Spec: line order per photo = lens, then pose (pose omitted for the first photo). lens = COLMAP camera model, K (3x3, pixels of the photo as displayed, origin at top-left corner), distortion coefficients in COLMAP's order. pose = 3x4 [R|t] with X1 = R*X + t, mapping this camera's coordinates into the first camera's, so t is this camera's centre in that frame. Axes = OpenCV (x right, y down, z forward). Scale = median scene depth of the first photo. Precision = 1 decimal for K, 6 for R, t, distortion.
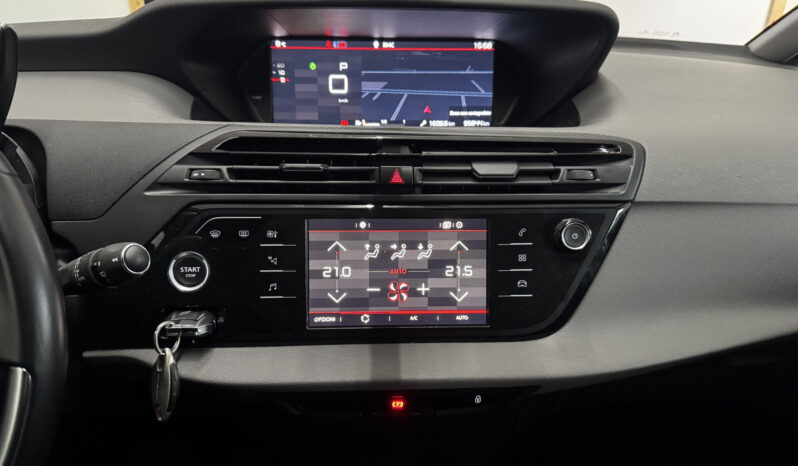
lens RADIAL K [[564.0, 0, 399.0], [0, 564.0, 233.0], [0, 0, 1]] dist [0.158938, -0.330836]
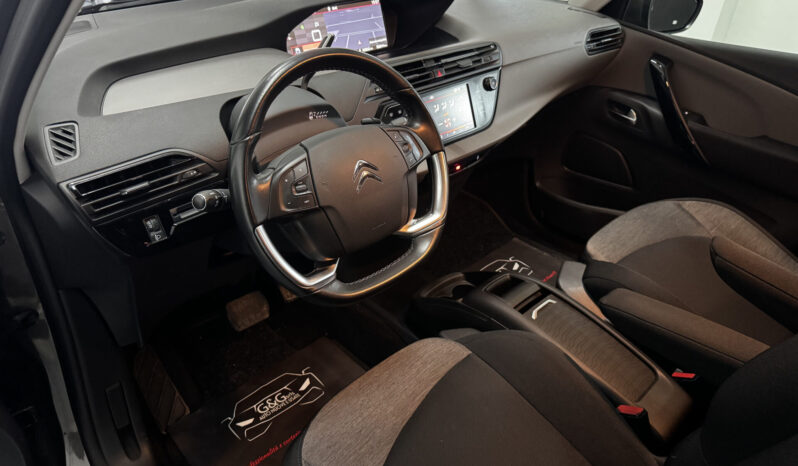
lens RADIAL K [[564.5, 0, 394.6], [0, 564.5, 242.7], [0, 0, 1]] dist [0.116829, -0.152702]
pose [[0.750941, -0.355578, 0.556464, -1.688837], [0.256650, 0.933560, 0.250194, -0.081356], [-0.608456, -0.045064, 0.792307, -0.793047]]
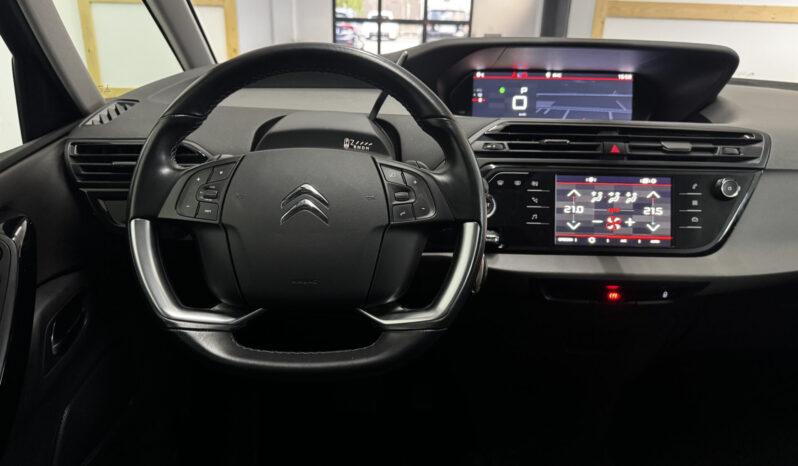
lens RADIAL K [[564.0, 0, 399.0], [0, 564.0, 233.0], [0, 0, 1]] dist [0.158938, -0.330836]
pose [[0.999134, 0.021526, -0.035605, -0.530258], [-0.024311, 0.996519, -0.079740, 0.269227], [0.033765, 0.080536, 0.996180, -0.578103]]
